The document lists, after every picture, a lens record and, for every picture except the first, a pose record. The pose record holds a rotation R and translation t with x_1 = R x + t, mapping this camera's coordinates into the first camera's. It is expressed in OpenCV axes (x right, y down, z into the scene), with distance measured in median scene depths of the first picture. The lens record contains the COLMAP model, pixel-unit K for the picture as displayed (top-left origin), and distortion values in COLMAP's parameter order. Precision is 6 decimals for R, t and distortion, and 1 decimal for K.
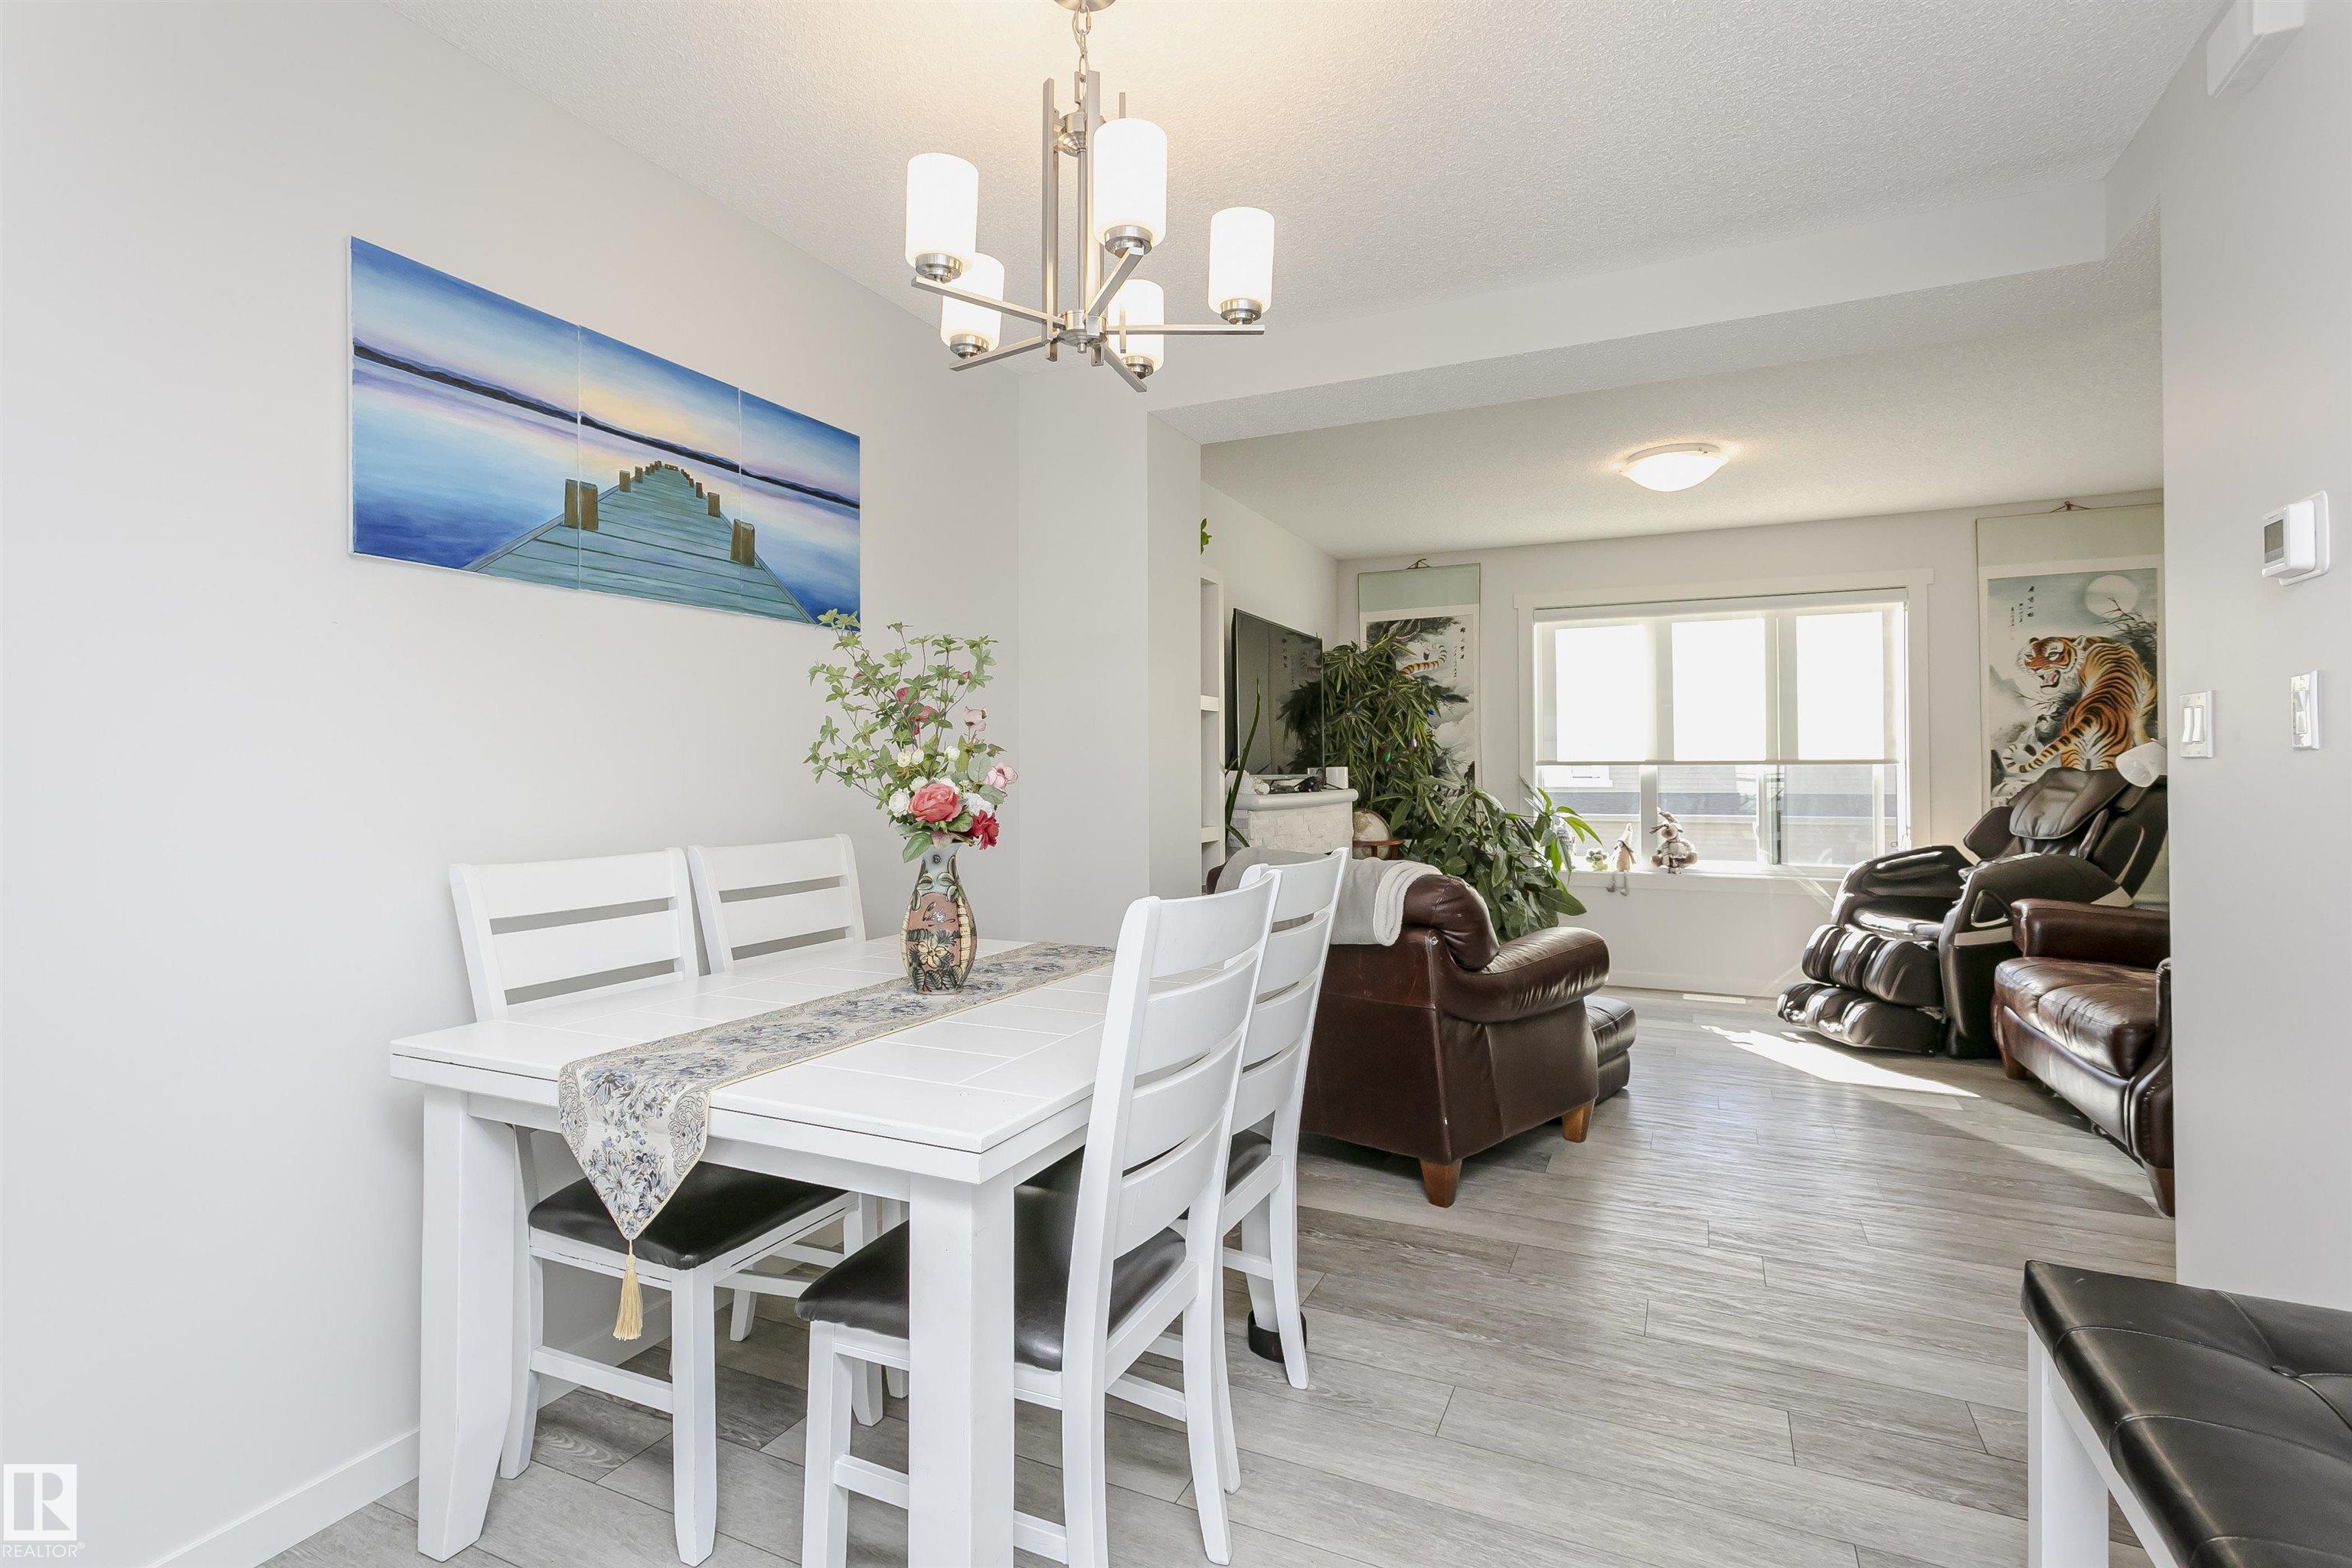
lens RADIAL K [[1129.3, 0, 1164.8], [0, 1129.3, 762.5], [0, 0, 1]] dist [-0.000471, 0.000031]
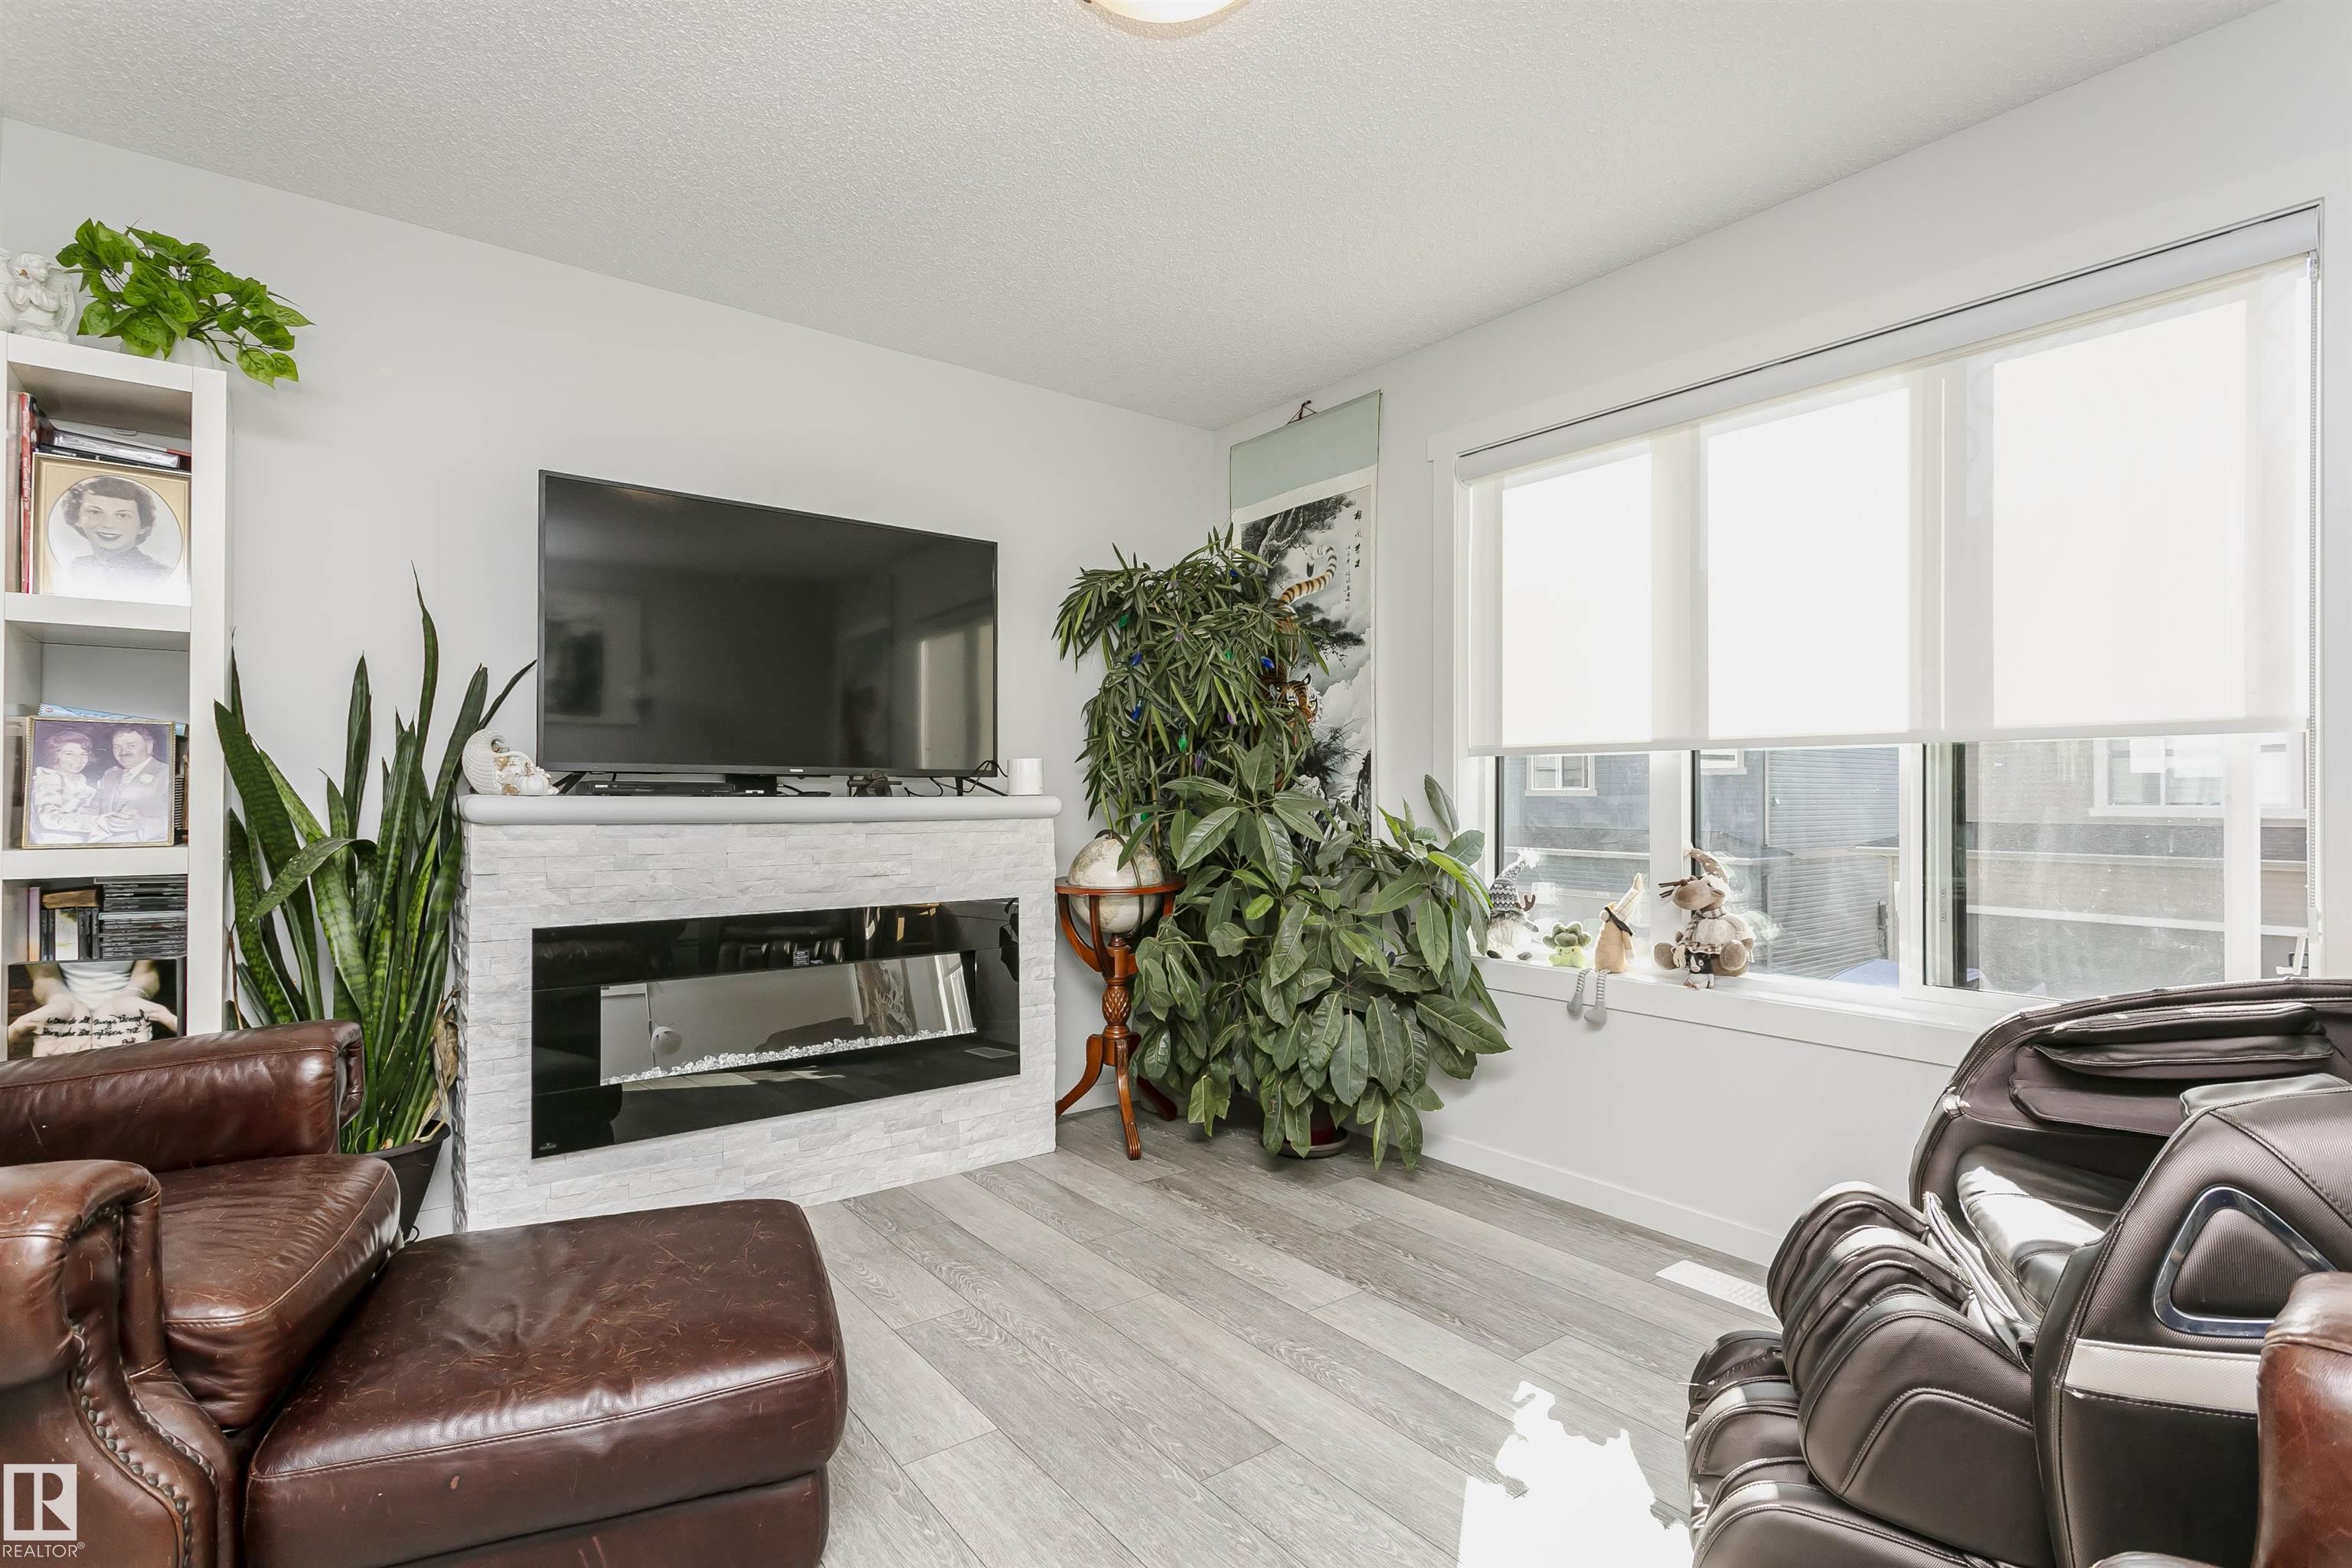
lens RADIAL K [[1141.6, 0, 1176.0], [0, 1141.6, 784.0], [0, 0, 1]] dist [0.000192, -0.000084]
pose [[0.884294, -0.001857, -0.466926, 1.152764], [0.000618, 0.999996, -0.002806, 0.042729], [0.466930, 0.002193, 0.884292, 1.189152]]
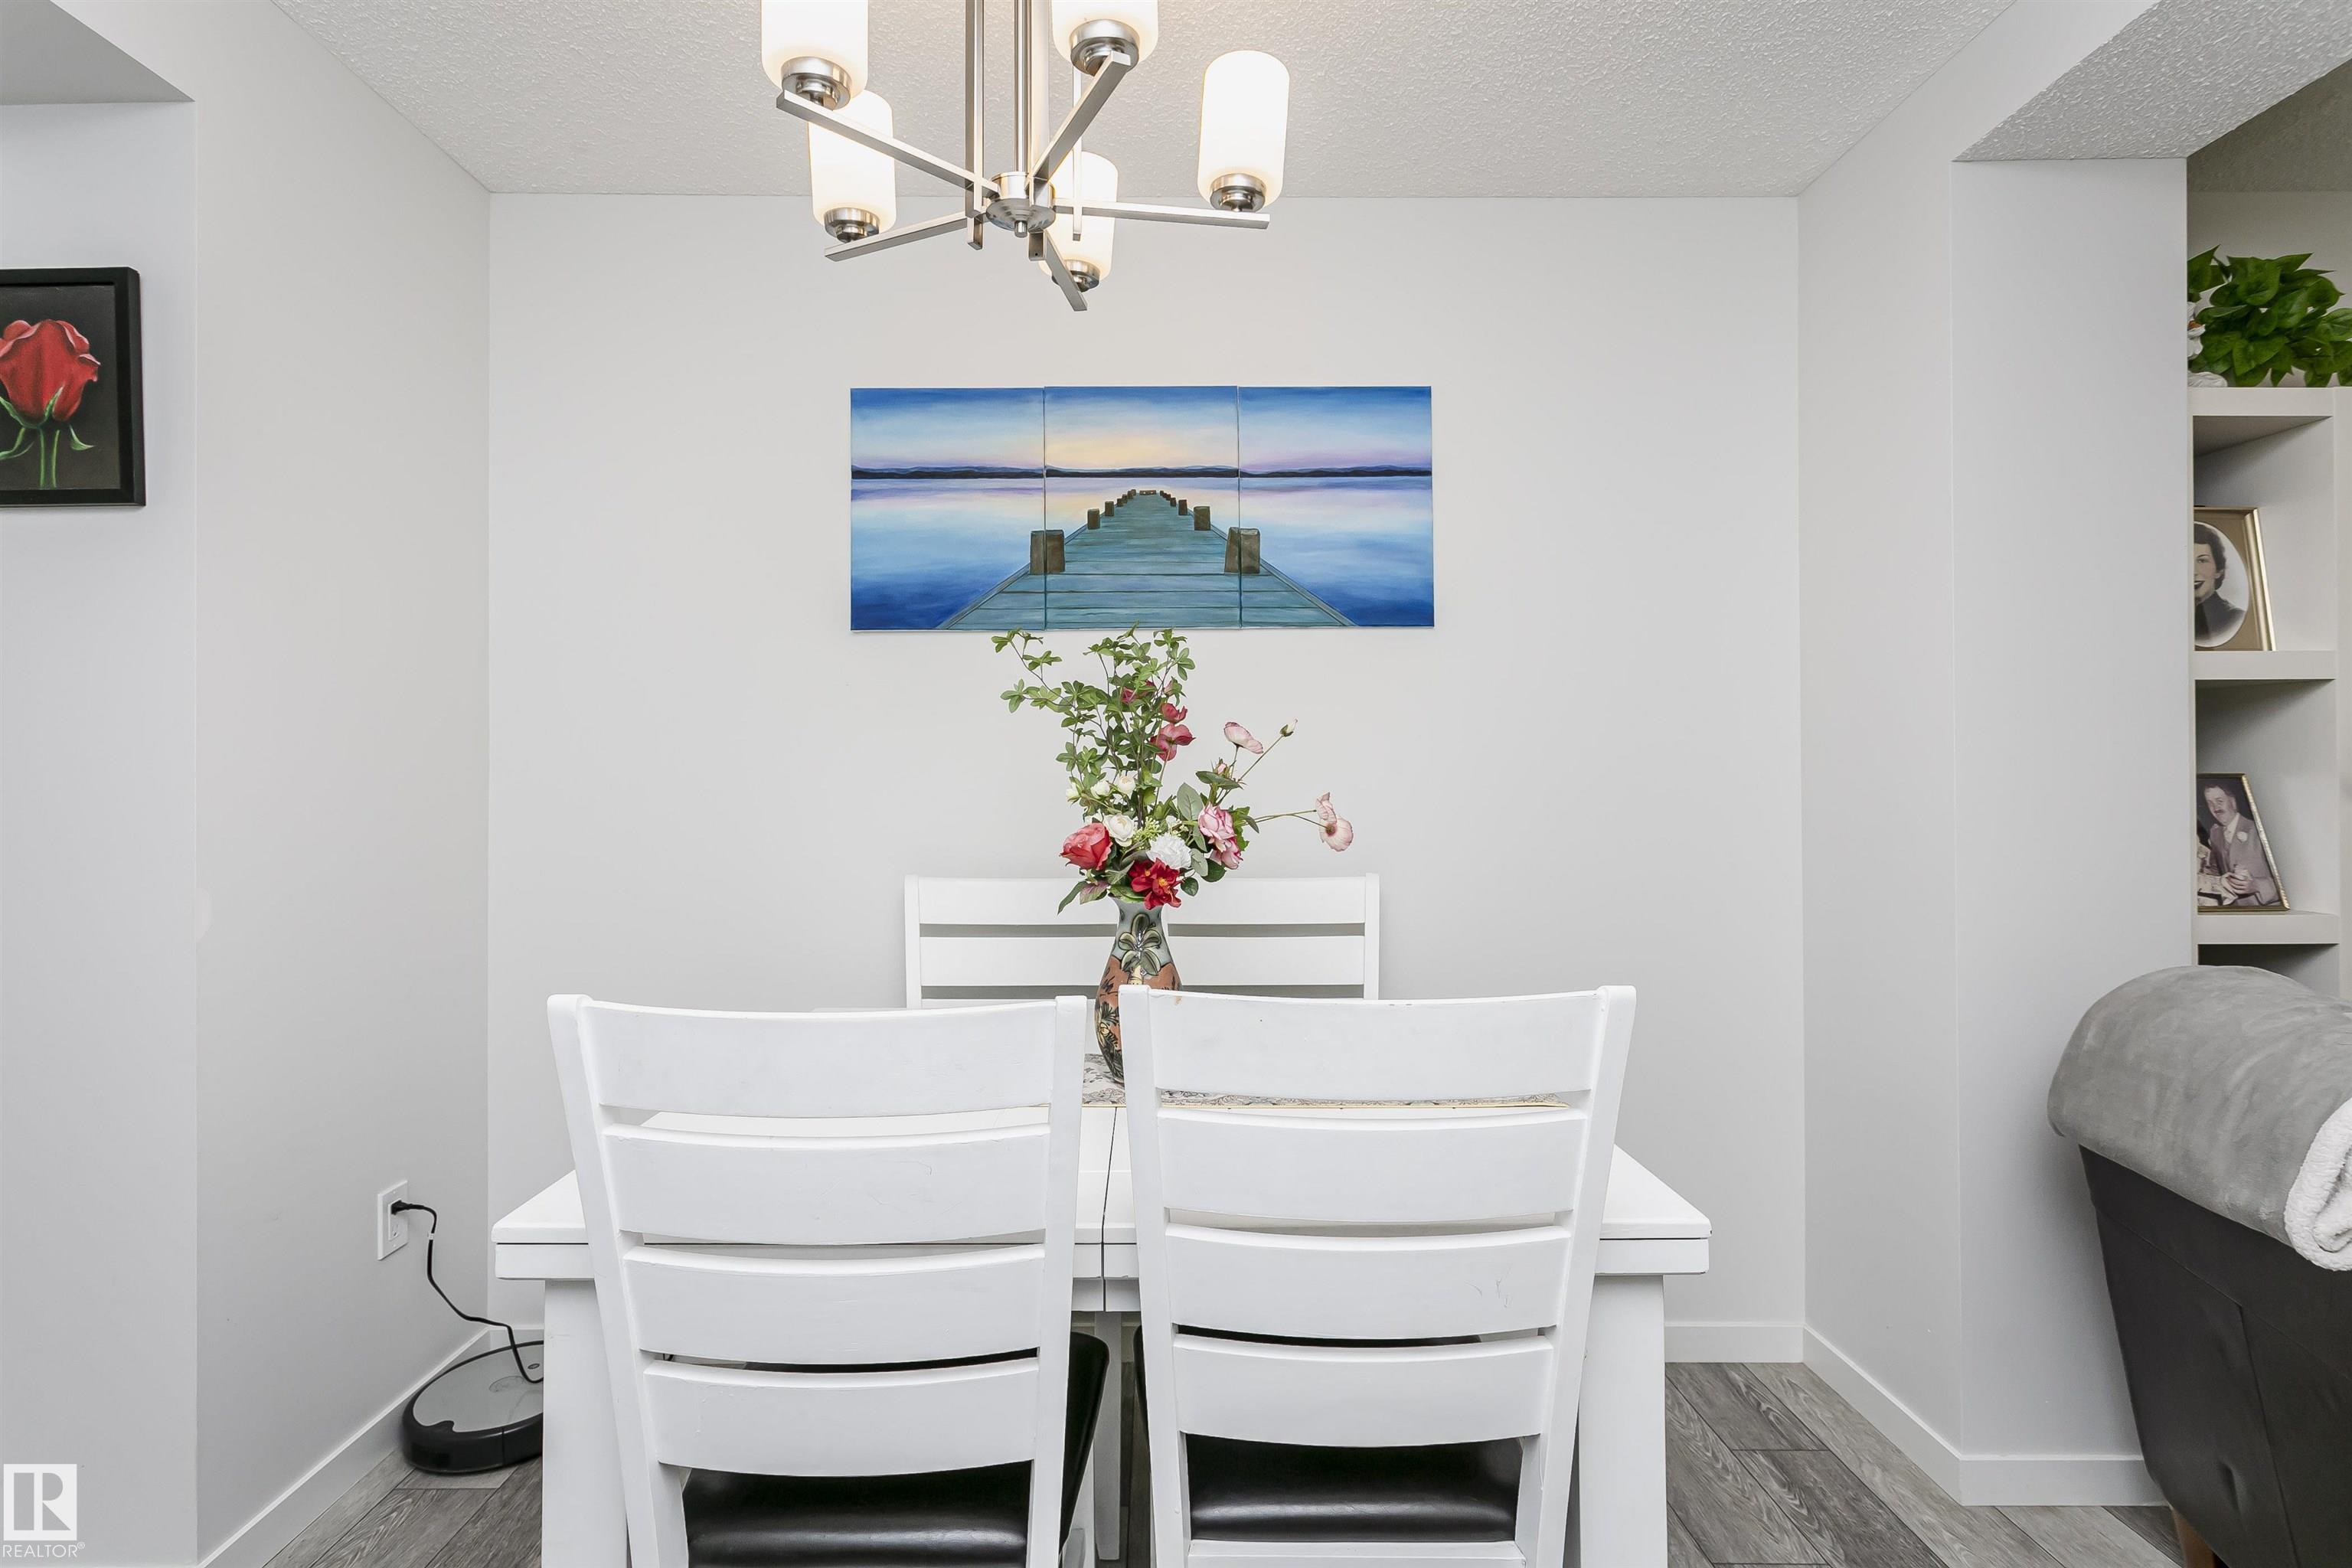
lens RADIAL K [[1164.2, 0, 1176.0], [0, 1164.2, 784.0], [0, 0, 1]] dist [-0.034984, 0.000006]
pose [[0.419965, -0.002505, -0.907537, 0.475756], [0.003731, 0.999993, -0.001034, -0.003600], [0.907533, -0.002952, 0.419971, 0.564638]]
